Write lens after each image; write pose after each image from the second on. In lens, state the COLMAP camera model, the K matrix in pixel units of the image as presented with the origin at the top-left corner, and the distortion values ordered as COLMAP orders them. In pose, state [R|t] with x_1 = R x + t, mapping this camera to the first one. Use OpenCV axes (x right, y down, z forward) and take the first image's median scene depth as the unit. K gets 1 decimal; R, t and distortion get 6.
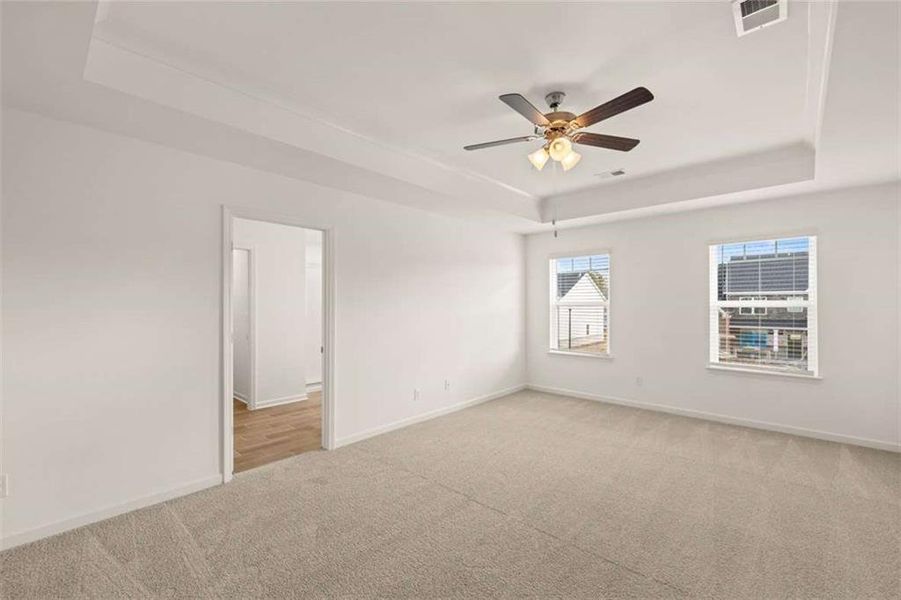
lens RADIAL K [[390.1, 0, 451.3], [0, 390.1, 305.3], [0, 0, 1]] dist [-0.001145, -0.000945]
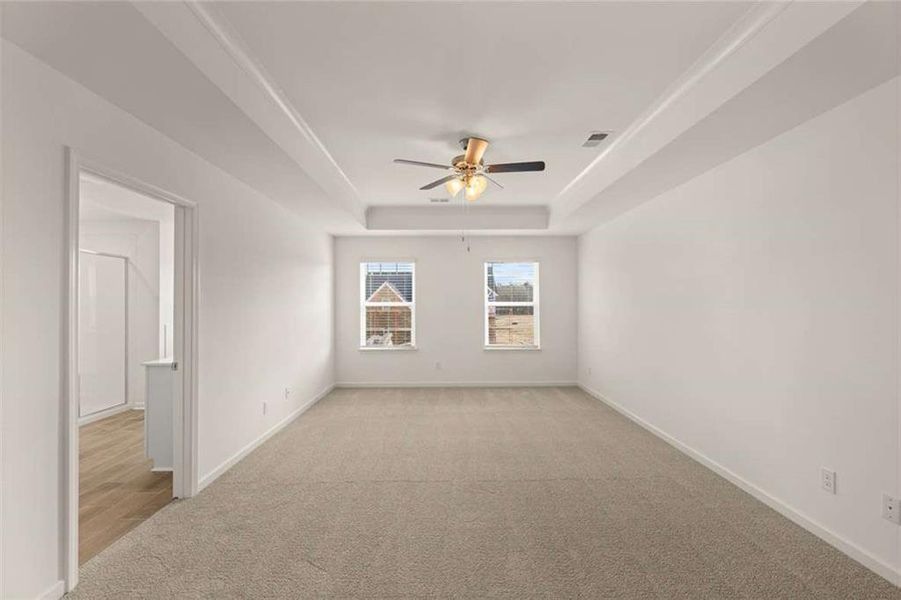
lens RADIAL K [[390.1, 0, 453.3], [0, 390.1, 299.0], [0, 0, 1]] dist [-0.001145, -0.000945]
pose [[0.706135, 0.008153, 0.708030, -0.446714], [0.004371, 0.999864, -0.015872, 0.000189], [-0.708063, 0.014303, 0.706004, 0.090797]]
